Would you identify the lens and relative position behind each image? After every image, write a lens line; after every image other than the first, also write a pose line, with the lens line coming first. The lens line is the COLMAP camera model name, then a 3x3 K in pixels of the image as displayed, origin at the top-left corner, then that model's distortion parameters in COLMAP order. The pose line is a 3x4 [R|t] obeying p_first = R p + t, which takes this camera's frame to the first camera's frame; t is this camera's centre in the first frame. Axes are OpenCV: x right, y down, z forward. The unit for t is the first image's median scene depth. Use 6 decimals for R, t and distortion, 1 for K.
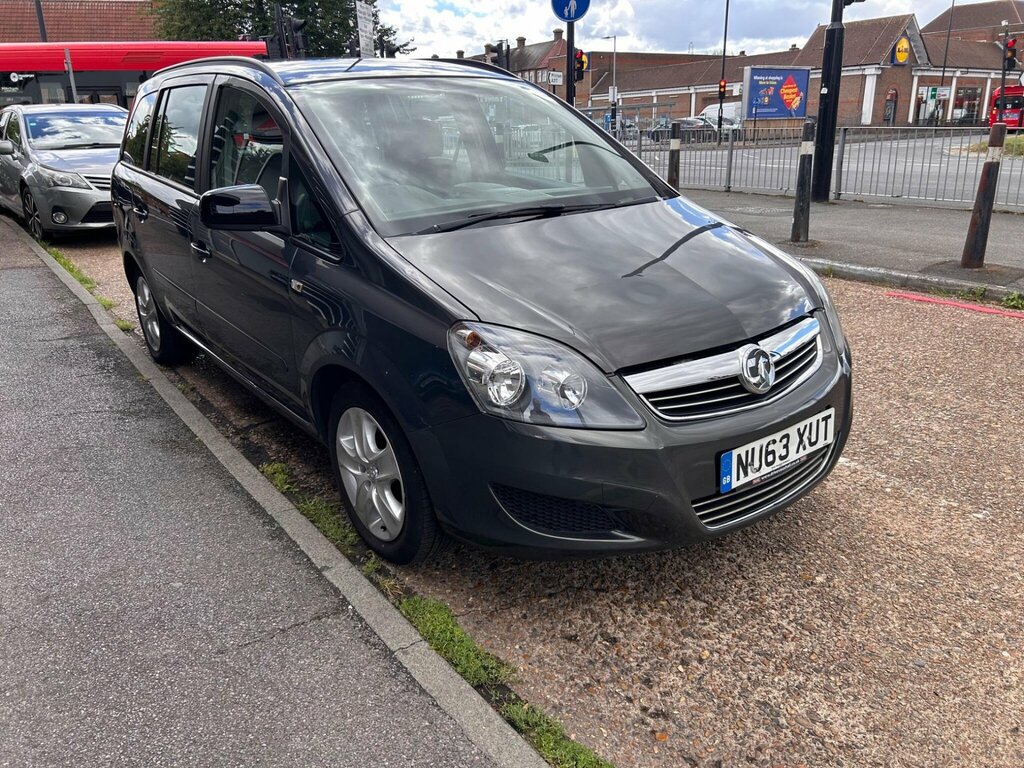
lens RADIAL K [[765.1, 0, 507.4], [0, 765.1, 374.3], [0, 0, 1]] dist [0.076347, -0.092537]
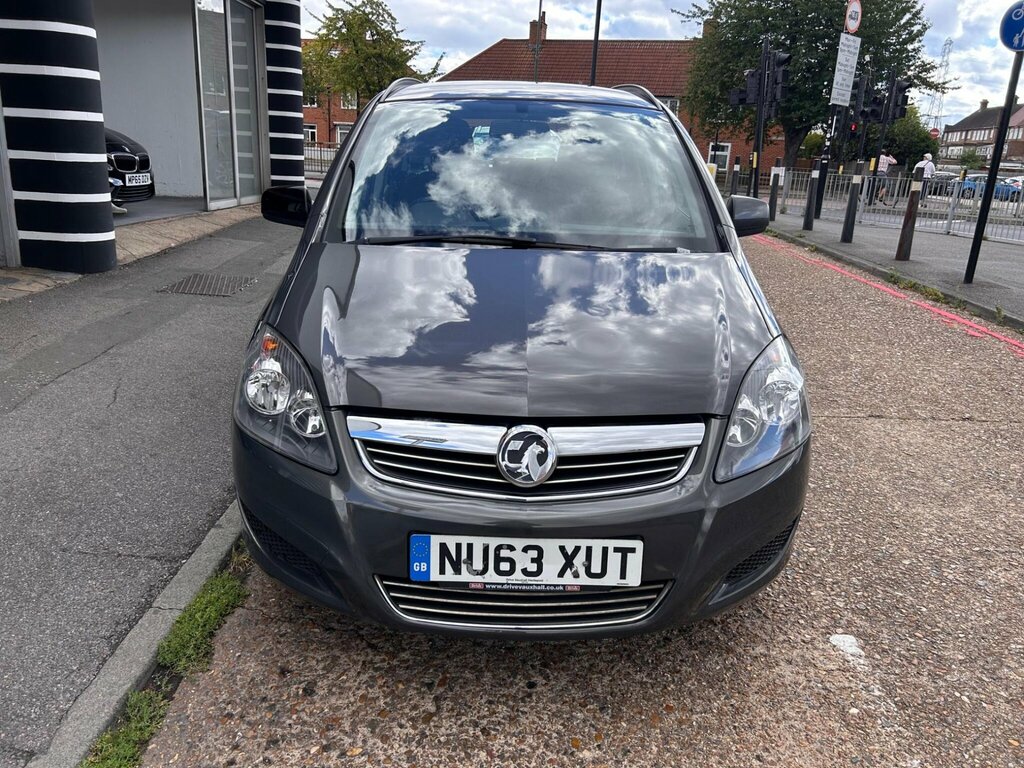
lens RADIAL K [[765.1, 0, 507.4], [0, 765.1, 374.3], [0, 0, 1]] dist [0.076347, -0.092537]
pose [[0.796587, 0.223723, -0.561602, 0.747714], [-0.246428, 0.968482, 0.036272, -0.115480], [0.552017, 0.109501, 0.826612, 0.314230]]
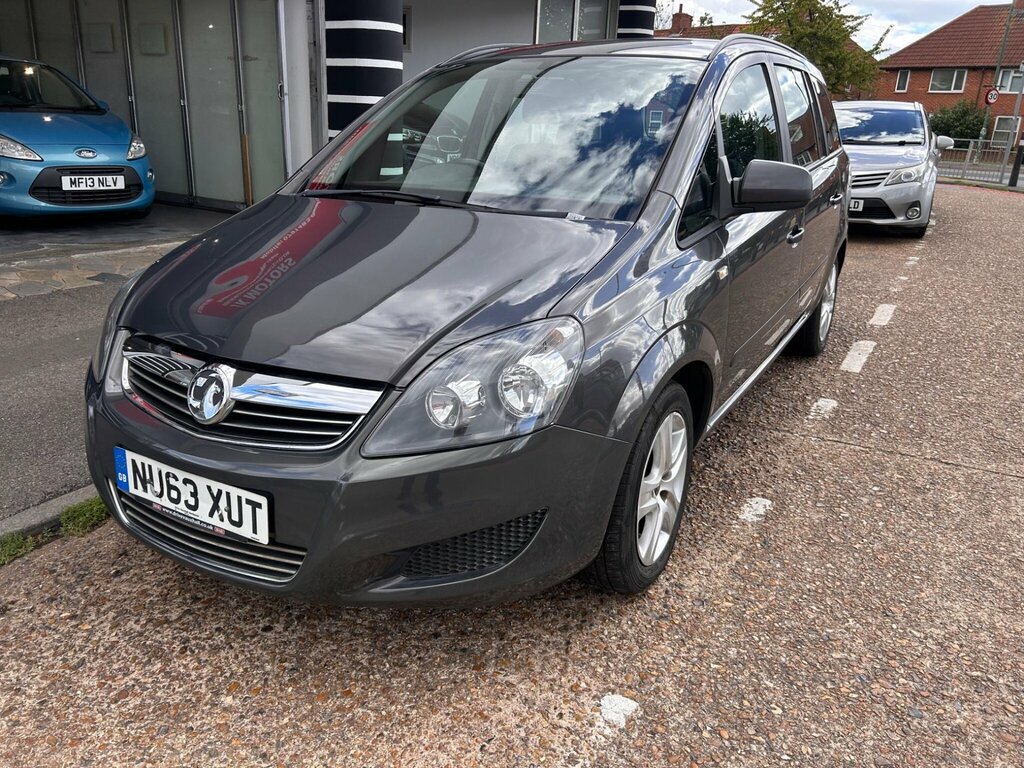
lens RADIAL K [[765.1, 0, 507.4], [0, 765.1, 374.3], [0, 0, 1]] dist [0.076347, -0.092537]
pose [[0.379929, 0.321403, -0.867384, 1.161335], [-0.327301, 0.923744, 0.198923, -0.295924], [0.865175, 0.208319, 0.456153, 0.900770]]
